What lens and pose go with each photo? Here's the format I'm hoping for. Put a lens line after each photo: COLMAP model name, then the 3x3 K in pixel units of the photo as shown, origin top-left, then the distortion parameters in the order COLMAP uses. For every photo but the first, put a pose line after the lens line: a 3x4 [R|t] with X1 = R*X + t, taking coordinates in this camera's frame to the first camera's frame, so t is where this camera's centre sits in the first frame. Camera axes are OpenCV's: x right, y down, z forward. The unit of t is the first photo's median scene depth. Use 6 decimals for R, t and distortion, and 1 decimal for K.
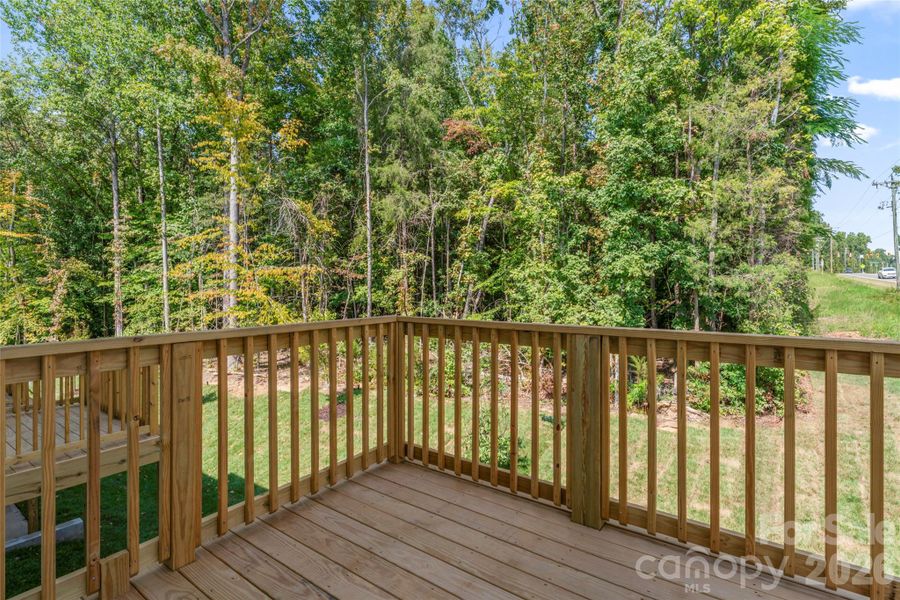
lens RADIAL K [[436.8, 0, 451.2], [0, 436.8, 288.7], [0, 0, 1]] dist [-0.000921, 0.000034]
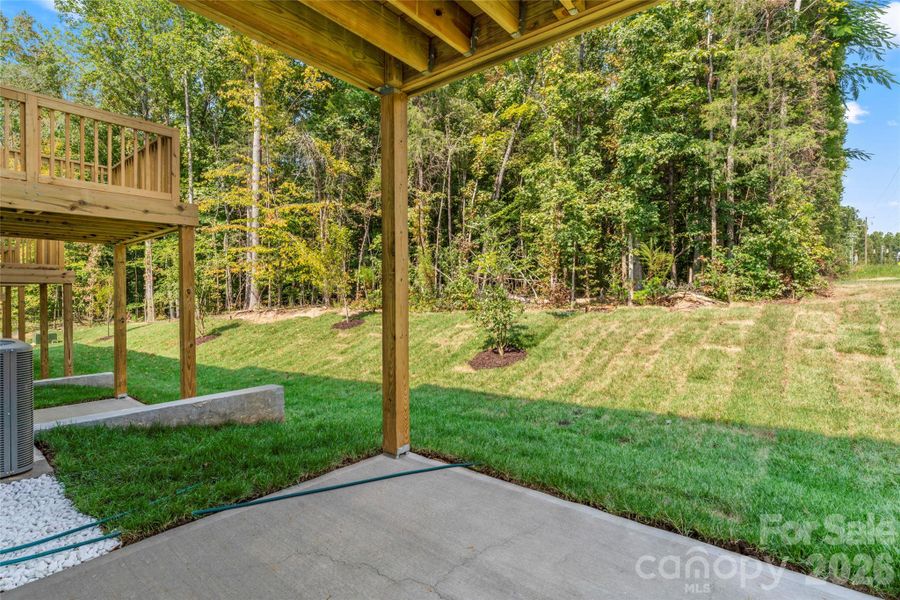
lens RADIAL K [[434.8, 0, 450.0], [0, 434.8, 300.0], [0, 0, 1]] dist [0.001408, -0.000283]
pose [[0.998840, 0.003132, -0.048052, 0.010417], [-0.002934, 0.999987, 0.004184, 0.164510], [0.048065, -0.004039, 0.998836, -0.007448]]
